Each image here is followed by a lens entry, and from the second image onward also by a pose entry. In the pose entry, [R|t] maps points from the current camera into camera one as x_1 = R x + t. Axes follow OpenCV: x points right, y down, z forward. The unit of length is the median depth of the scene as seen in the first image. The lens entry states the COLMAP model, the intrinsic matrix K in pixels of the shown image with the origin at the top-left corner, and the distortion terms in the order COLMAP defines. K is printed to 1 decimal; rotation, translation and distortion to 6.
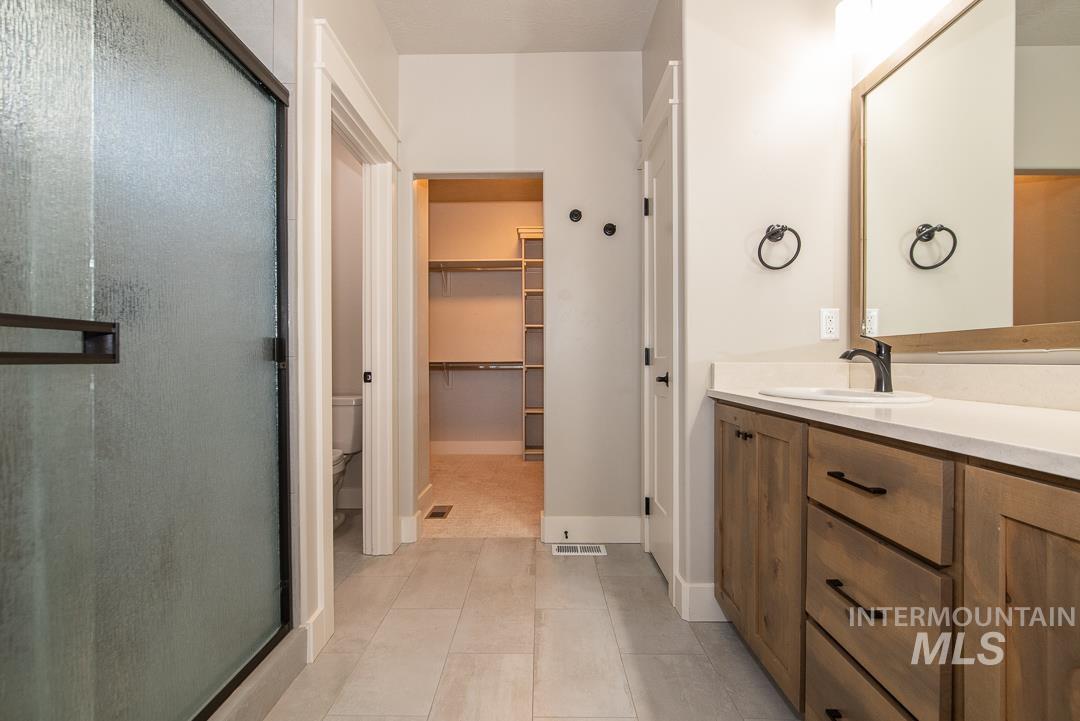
lens RADIAL K [[472.7, 0, 539.9], [0, 472.7, 365.3], [0, 0, 1]] dist [-0.000262, -0.009026]
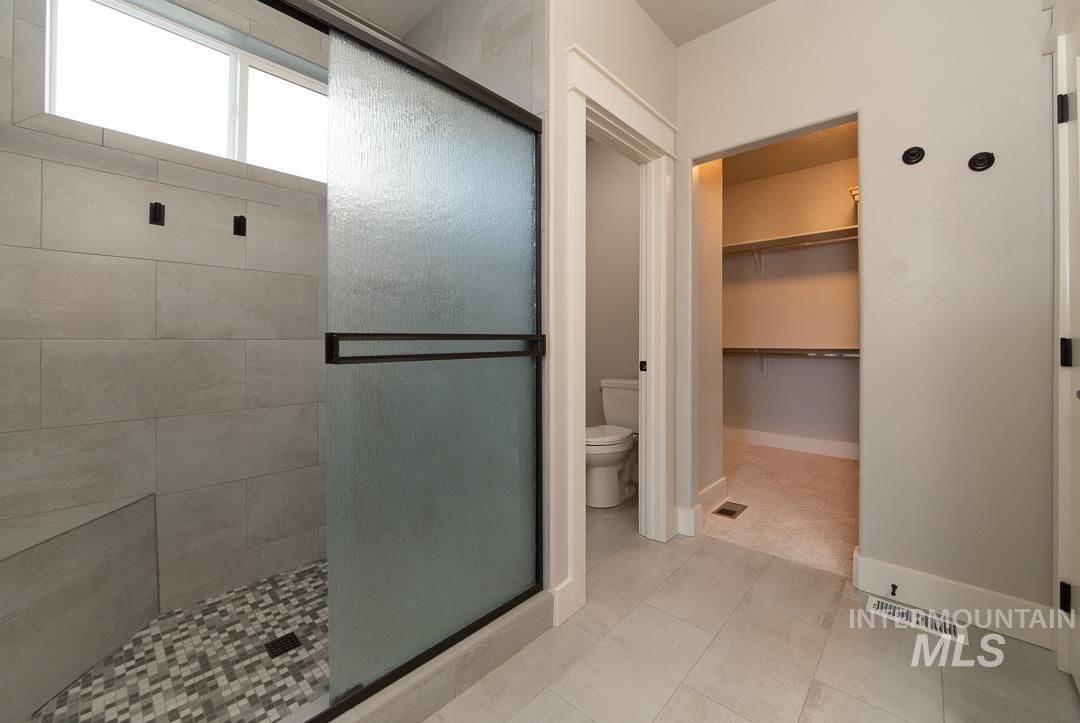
lens RADIAL K [[425.4, 0, 536.4], [0, 425.4, 341.0], [0, 0, 1]] dist [-0.009225, 0.001411]
pose [[0.738048, 0.004814, -0.674731, 0.098357], [-0.012991, 0.999891, -0.007076, -0.021501], [0.674624, 0.013988, 0.738029, 0.148110]]
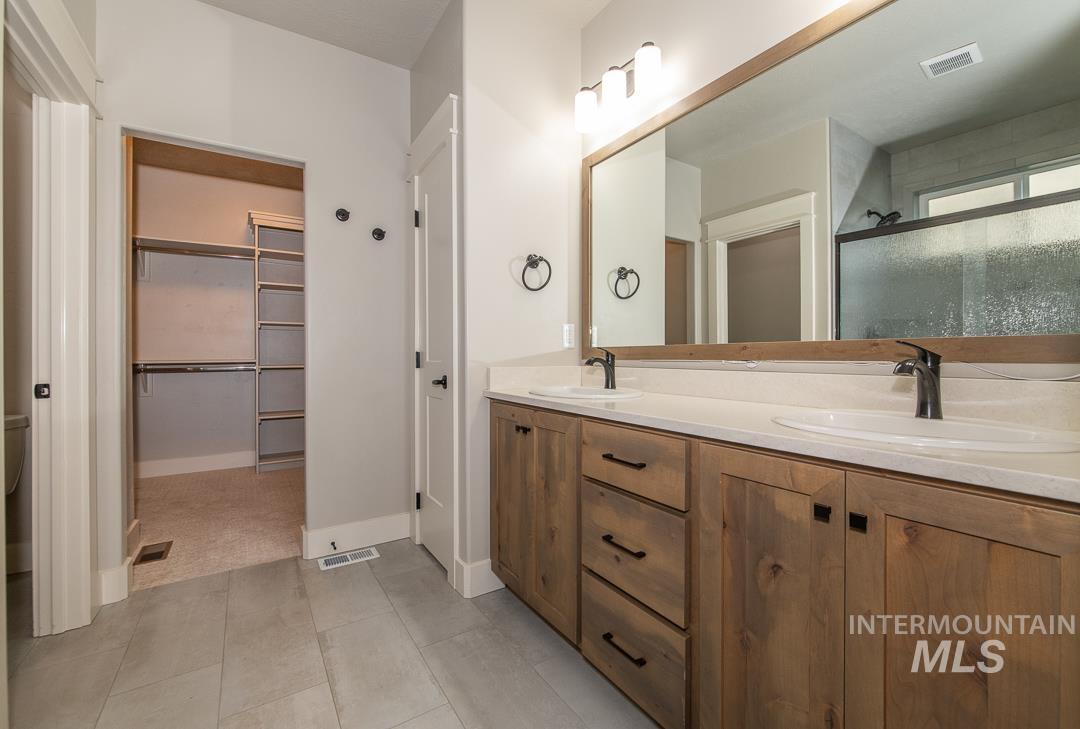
lens RADIAL K [[440.5, 0, 537.4], [0, 440.5, 358.9], [0, 0, 1]] dist [-0.011159, 0.000465]
pose [[0.836140, -0.003009, 0.548509, -0.098809], [0.005443, 0.999981, -0.002811, -0.017969], [-0.548490, 0.005336, 0.836140, 0.030056]]
